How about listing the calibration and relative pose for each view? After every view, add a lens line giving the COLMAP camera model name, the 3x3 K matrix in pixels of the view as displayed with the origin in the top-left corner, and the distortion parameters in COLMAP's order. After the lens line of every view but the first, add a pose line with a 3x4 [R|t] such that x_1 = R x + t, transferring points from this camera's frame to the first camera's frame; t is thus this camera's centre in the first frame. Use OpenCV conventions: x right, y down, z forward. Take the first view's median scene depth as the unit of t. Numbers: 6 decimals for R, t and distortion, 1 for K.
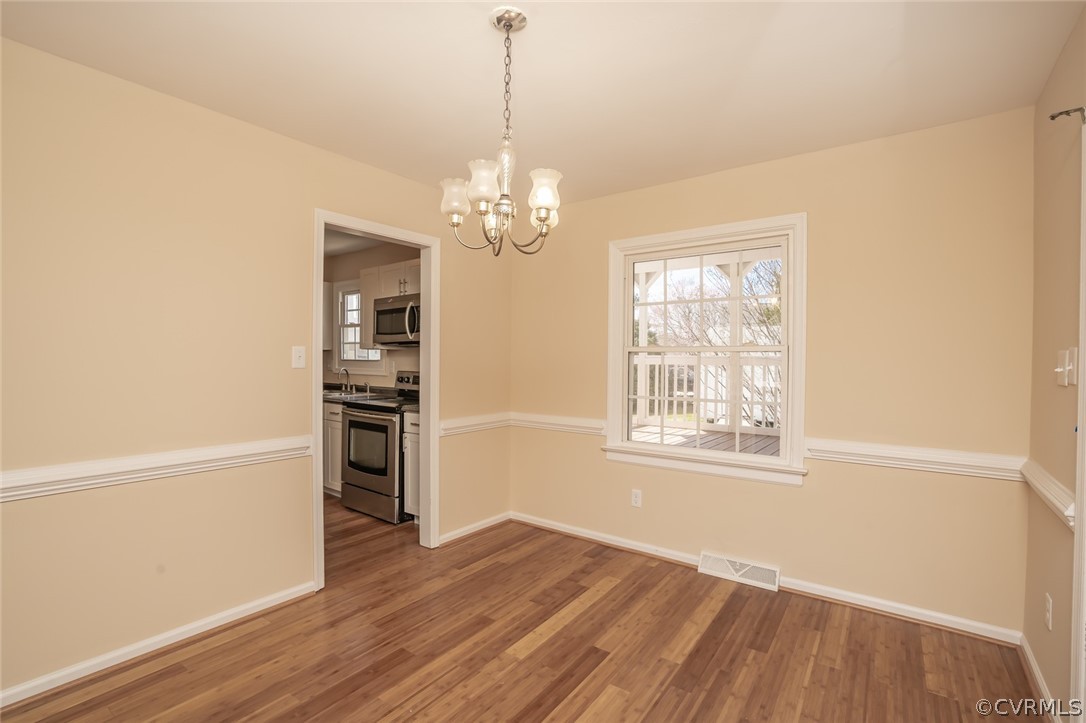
lens RADIAL K [[504.1, 0, 540.5], [0, 504.1, 359.2], [0, 0, 1]] dist [-0.038947, 0.008713]
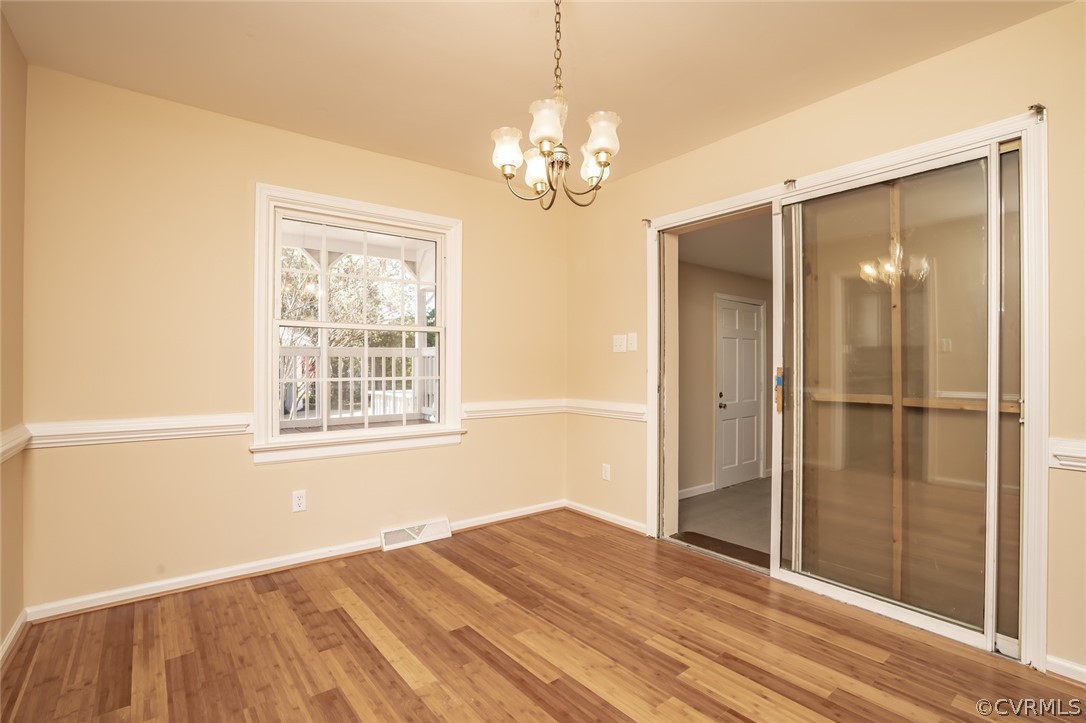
lens RADIAL K [[504.1, 0, 551.0], [0, 504.1, 361.5], [0, 0, 1]] dist [-0.038947, 0.008713]
pose [[0.250724, 0.003276, 0.968053, -0.638593], [0.000996, 0.999993, -0.003642, 0.061701], [-0.968058, 0.001878, 0.250719, 0.492037]]
